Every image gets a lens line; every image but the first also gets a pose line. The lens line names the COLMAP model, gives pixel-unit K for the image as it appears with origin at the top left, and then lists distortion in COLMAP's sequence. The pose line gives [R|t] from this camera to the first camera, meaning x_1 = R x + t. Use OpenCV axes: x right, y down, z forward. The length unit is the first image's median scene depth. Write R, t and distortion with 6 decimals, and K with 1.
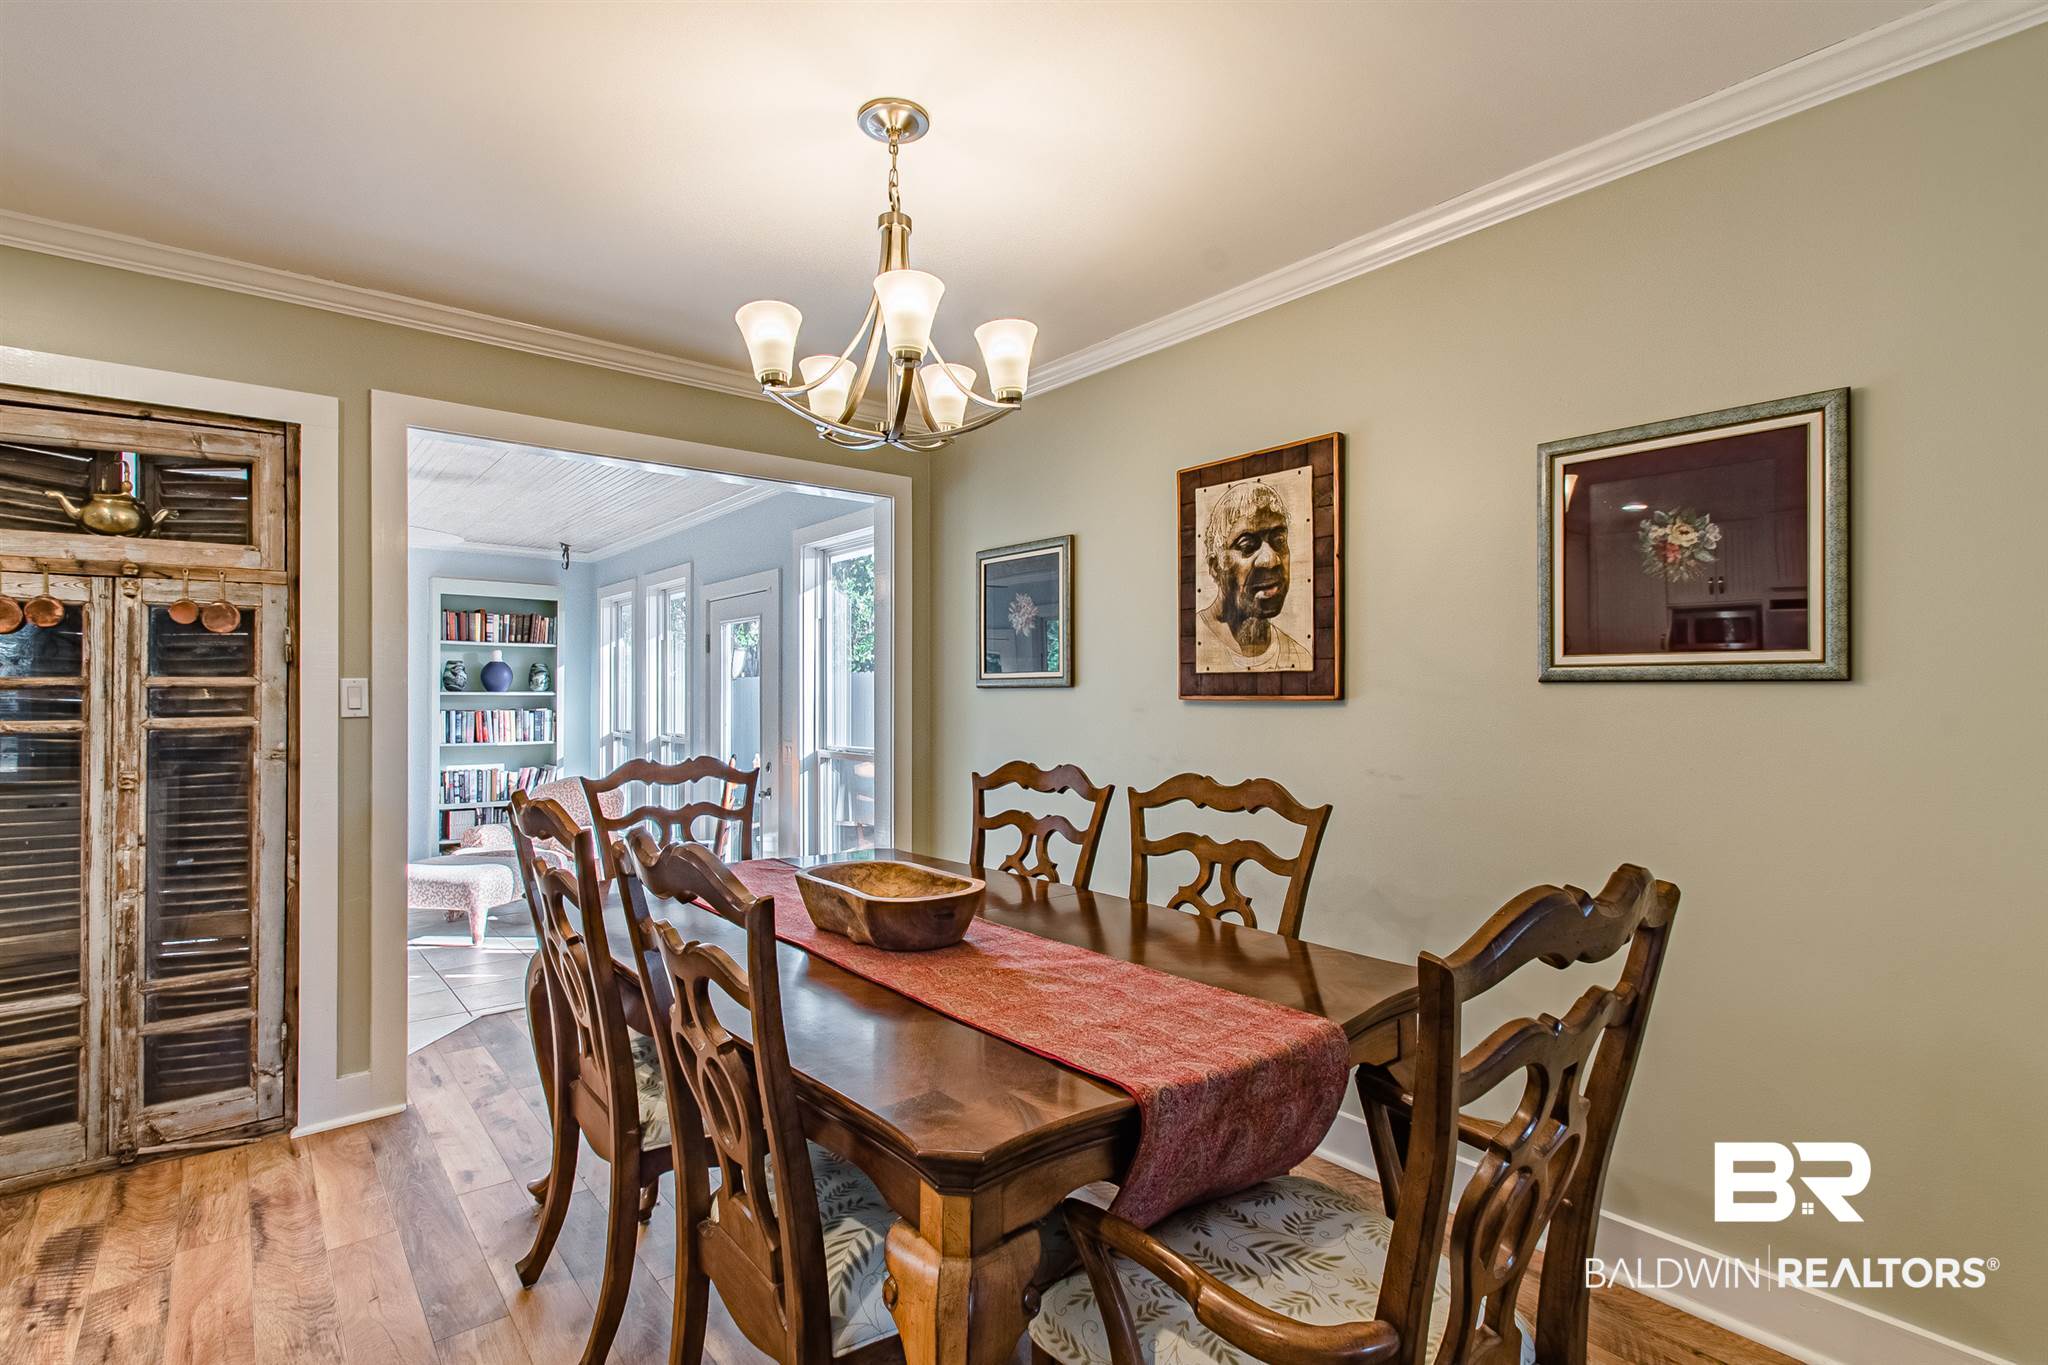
lens RADIAL K [[940.1, 0, 978.2], [0, 940.1, 682.8], [0, 0, 1]] dist [-0.004459, -0.001719]
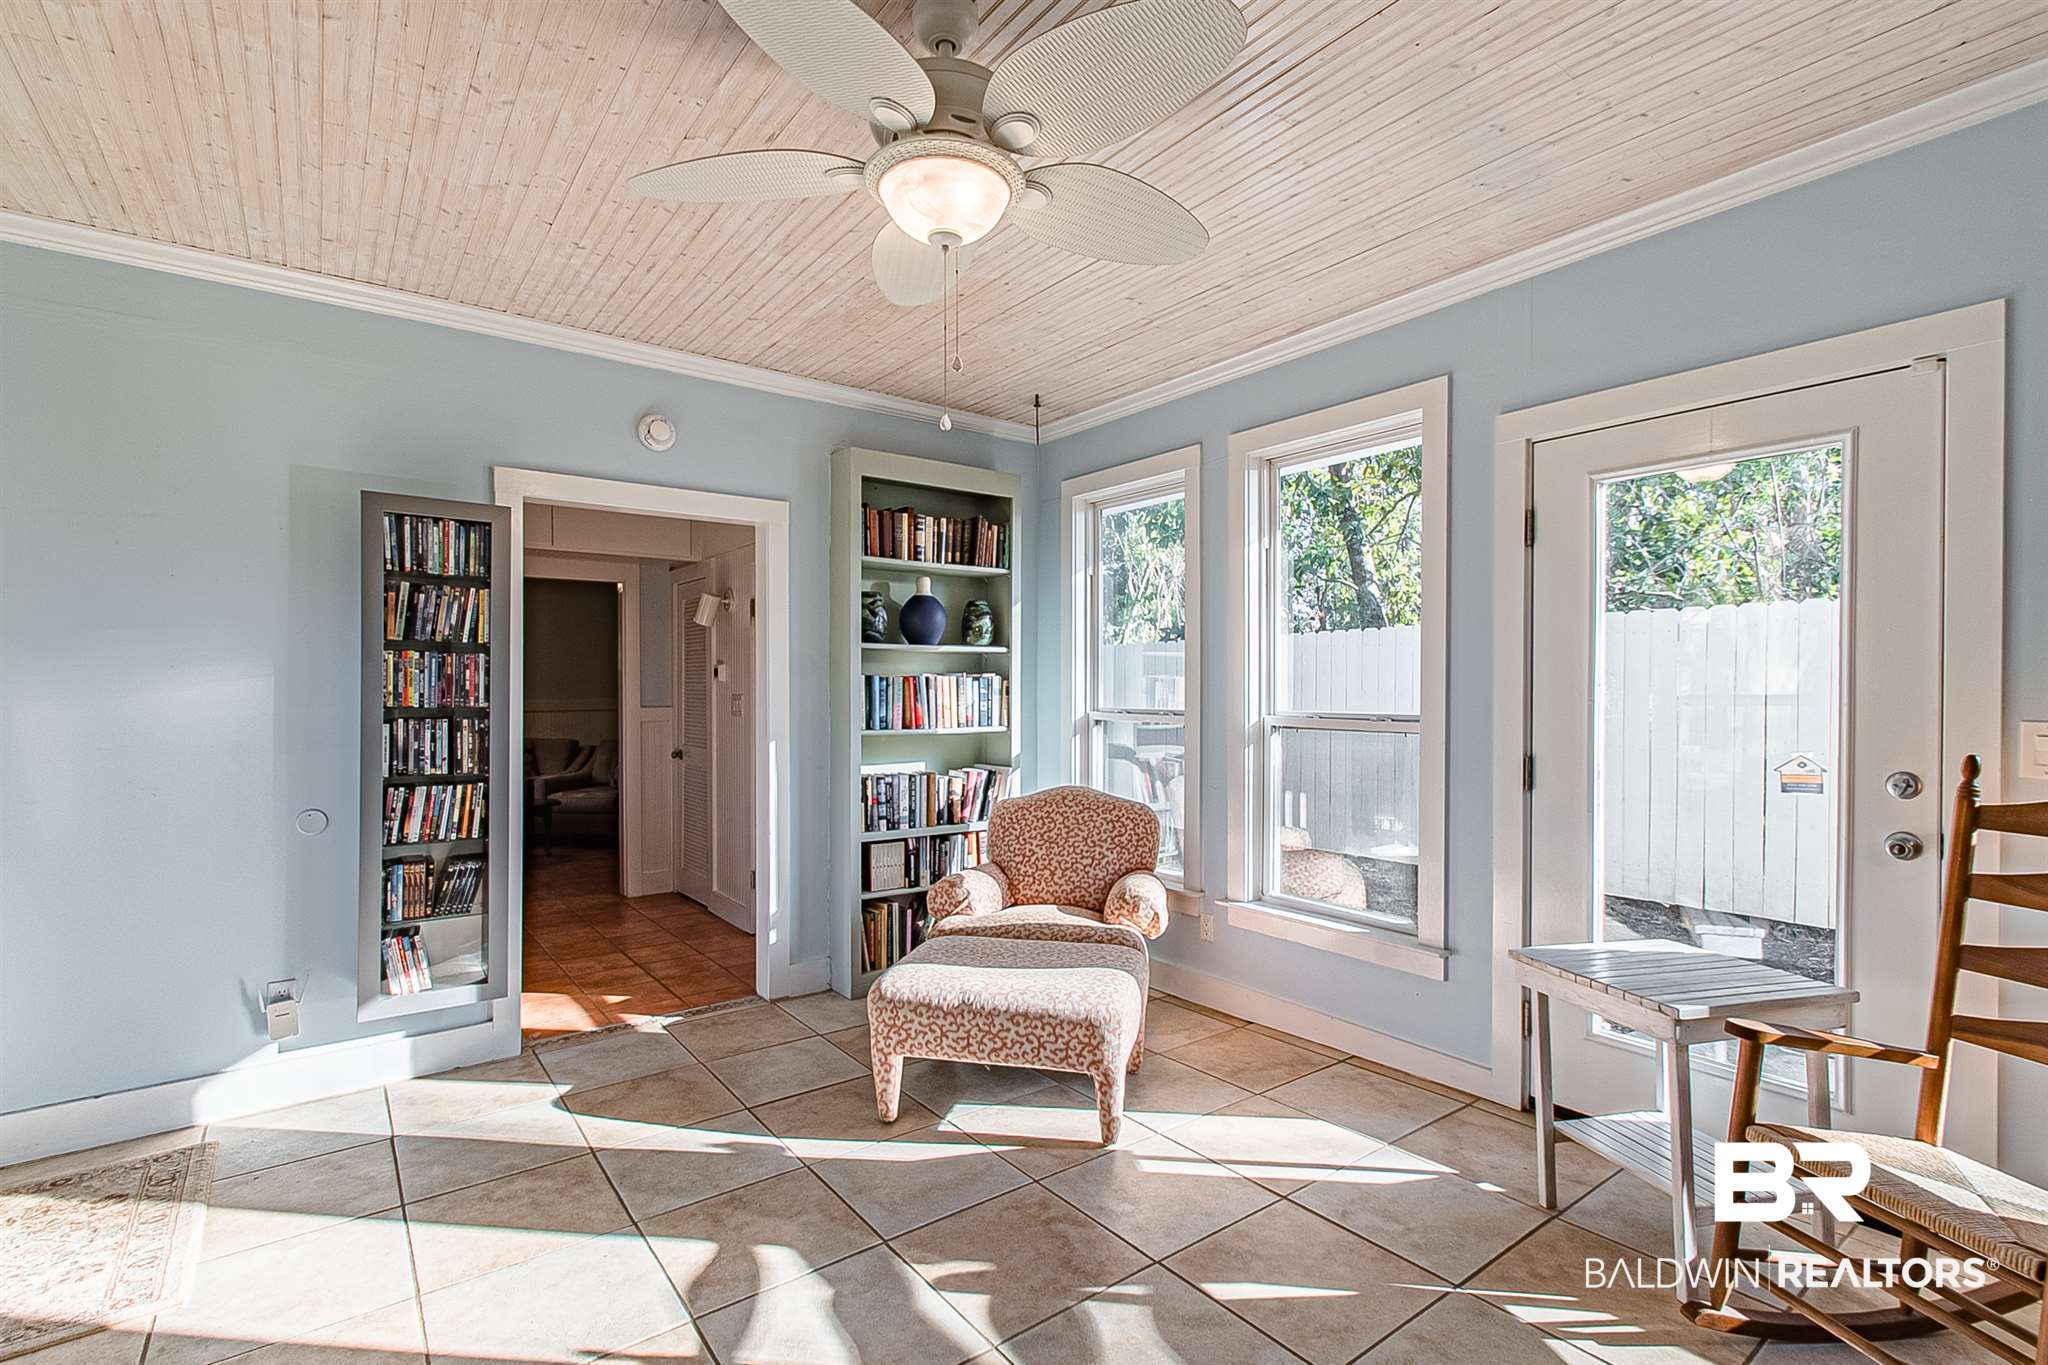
lens RADIAL K [[940.1, 0, 1043.8], [0, 940.1, 690.5], [0, 0, 1]] dist [-0.004459, -0.001719]
pose [[0.999709, -0.000745, -0.024097, -0.426175], [0.001151, 0.999858, 0.016833, 0.028899], [0.024081, -0.016856, 0.999568, 0.397746]]
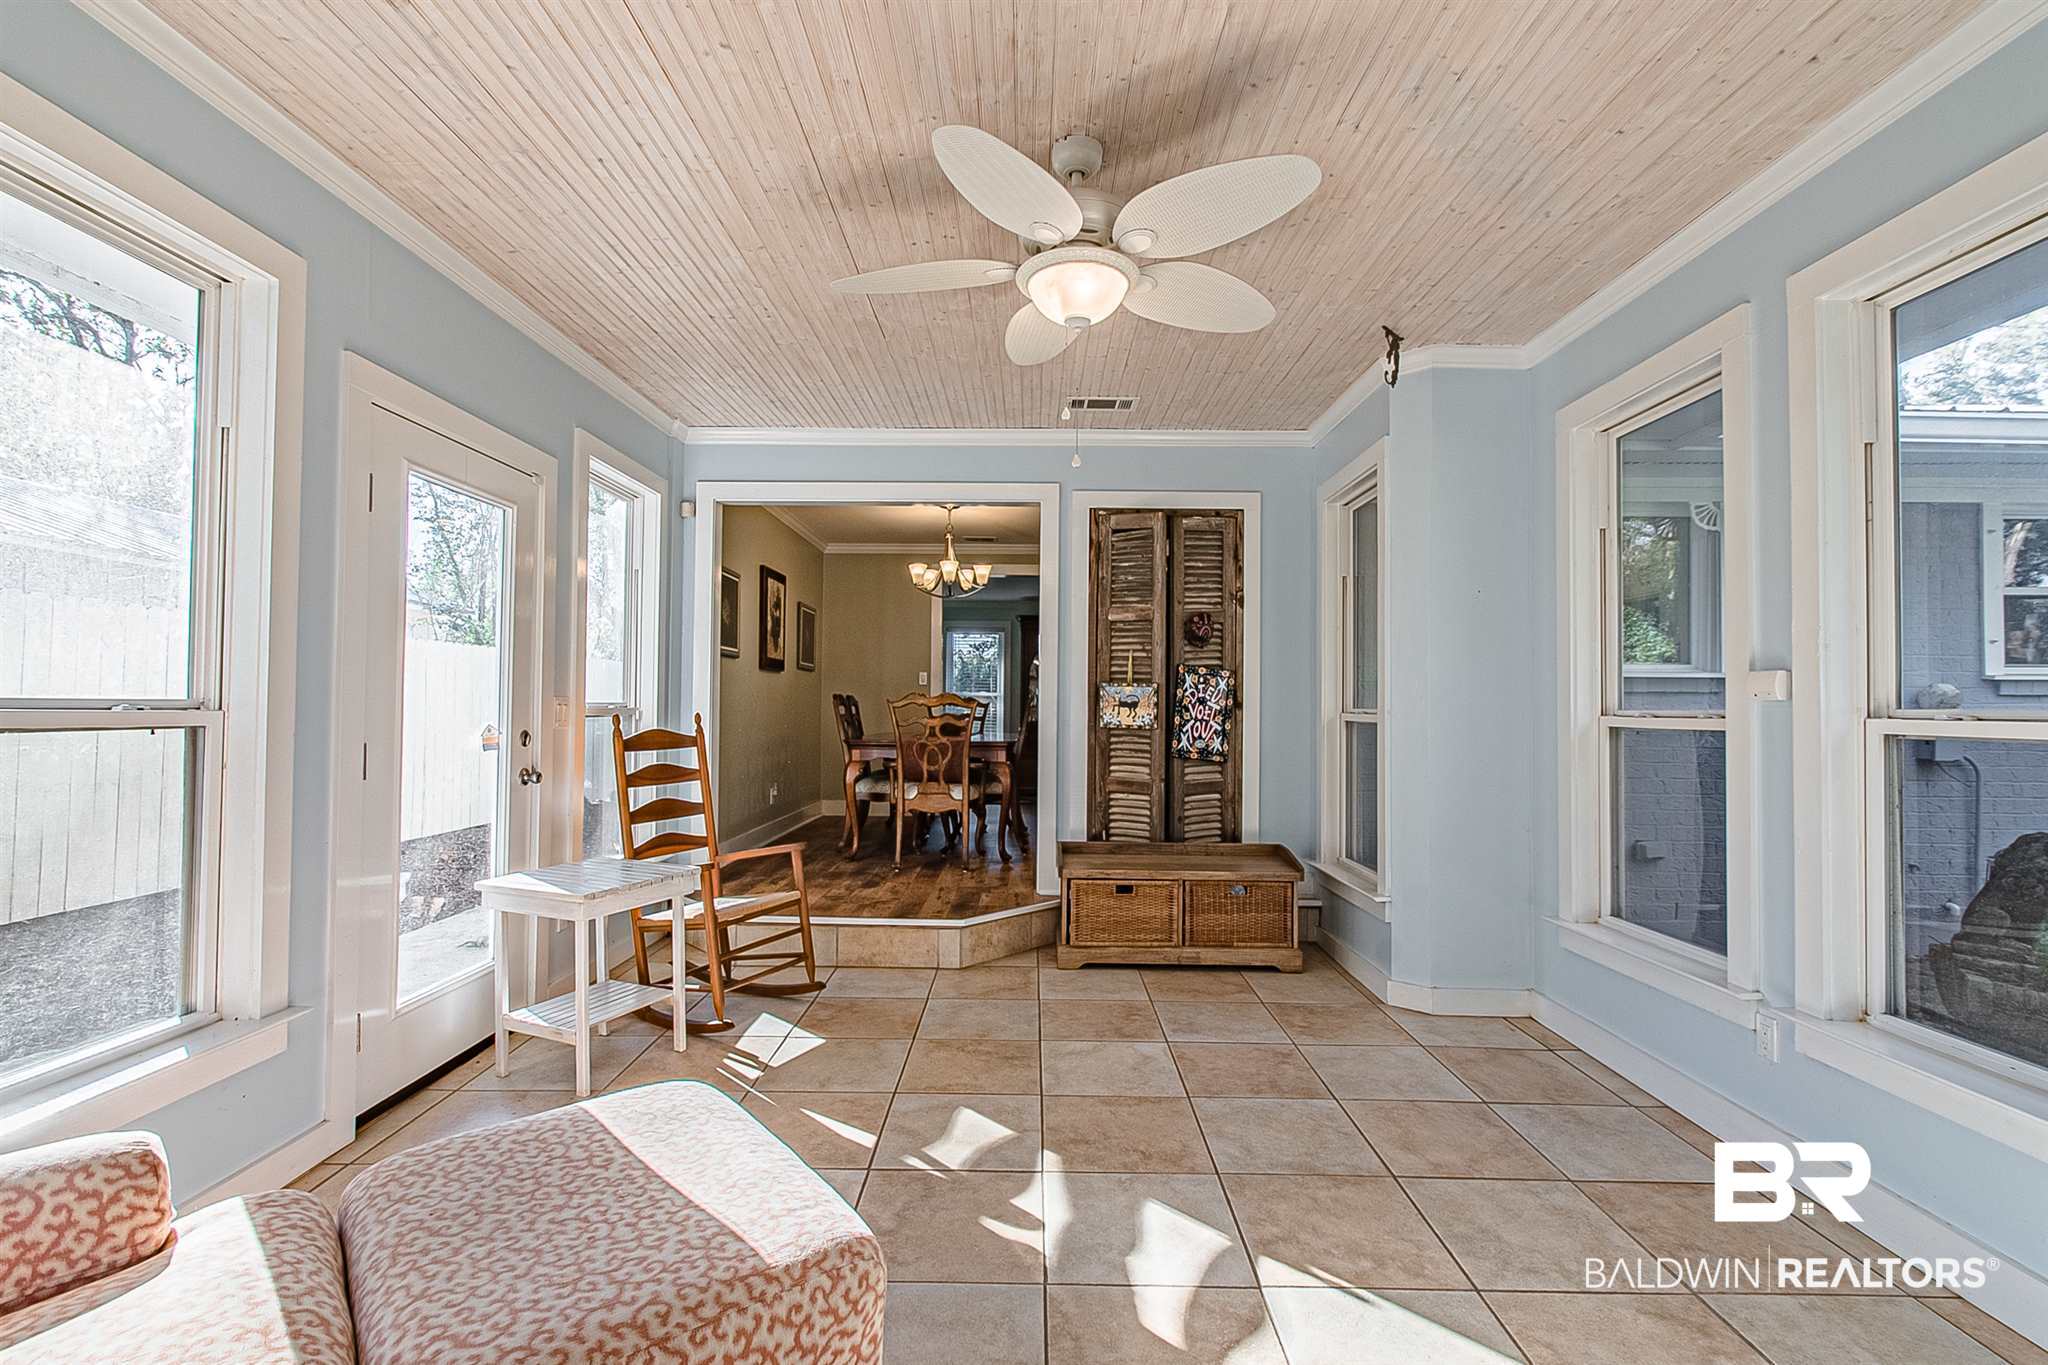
lens RADIAL K [[895.9, 0, 995.0], [0, 895.9, 690.2], [0, 0, 1]] dist [0.001239, -0.000014]
pose [[-0.745156, 0.004528, 0.666875, -0.655042], [-0.016879, 0.999529, -0.025648, 0.049470], [-0.666676, -0.030368, -0.744729, 0.923046]]
